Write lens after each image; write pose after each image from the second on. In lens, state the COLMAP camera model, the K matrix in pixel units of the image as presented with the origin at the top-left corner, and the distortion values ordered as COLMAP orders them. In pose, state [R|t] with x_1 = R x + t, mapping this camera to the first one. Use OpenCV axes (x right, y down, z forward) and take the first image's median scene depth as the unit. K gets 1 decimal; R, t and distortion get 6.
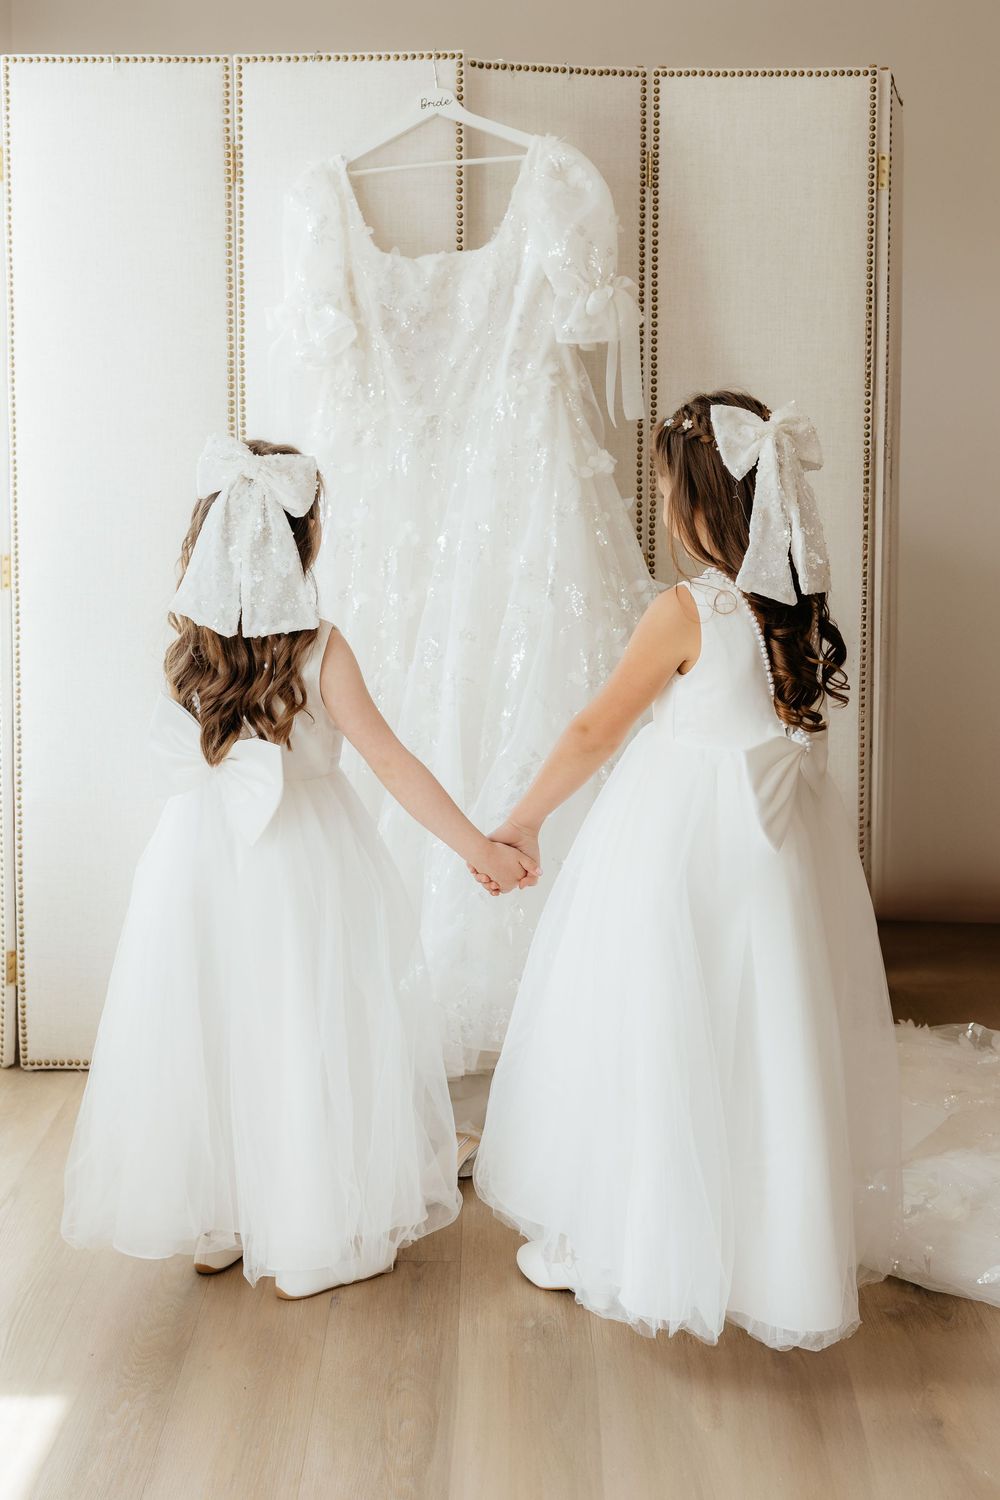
lens RADIAL K [[2015.0, 0, 500.0], [0, 2015.0, 750.0], [0, 0, 1]] dist [0.029089, -0.101593]
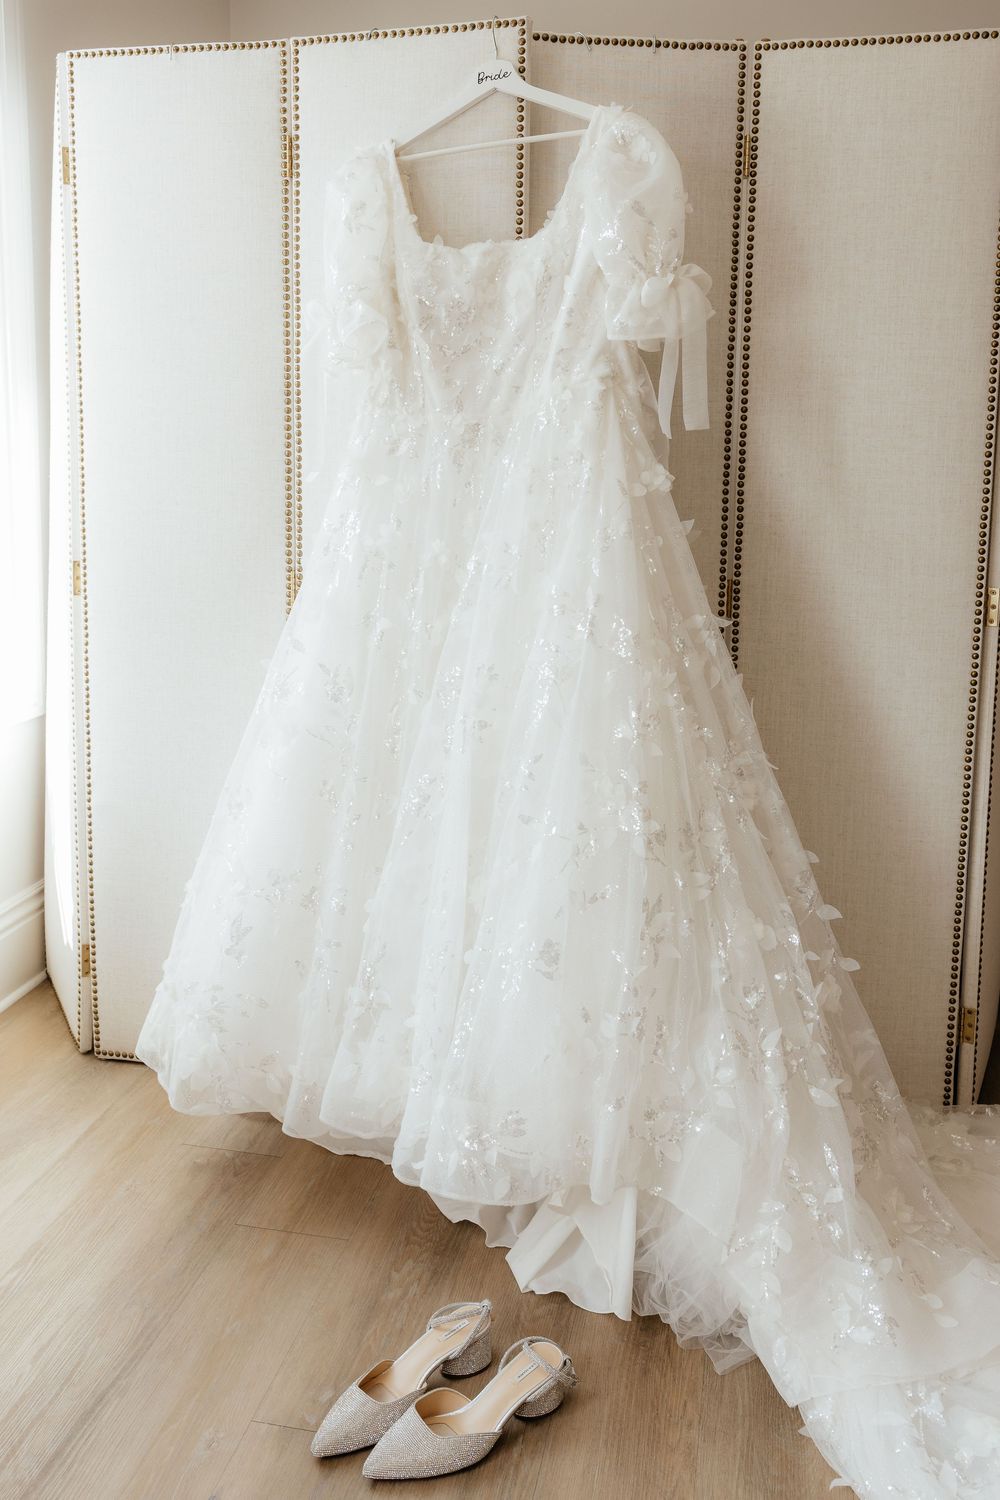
lens RADIAL K [[1295.4, 0, 500.5], [0, 1295.4, 671.4], [0, 0, 1]] dist [-0.006051, 0.005895]
pose [[0.977101, 0.049179, -0.207017, 0.102770], [-0.048714, 0.998786, 0.007348, -0.059816], [0.207127, 0.002904, 0.978310, 0.434745]]
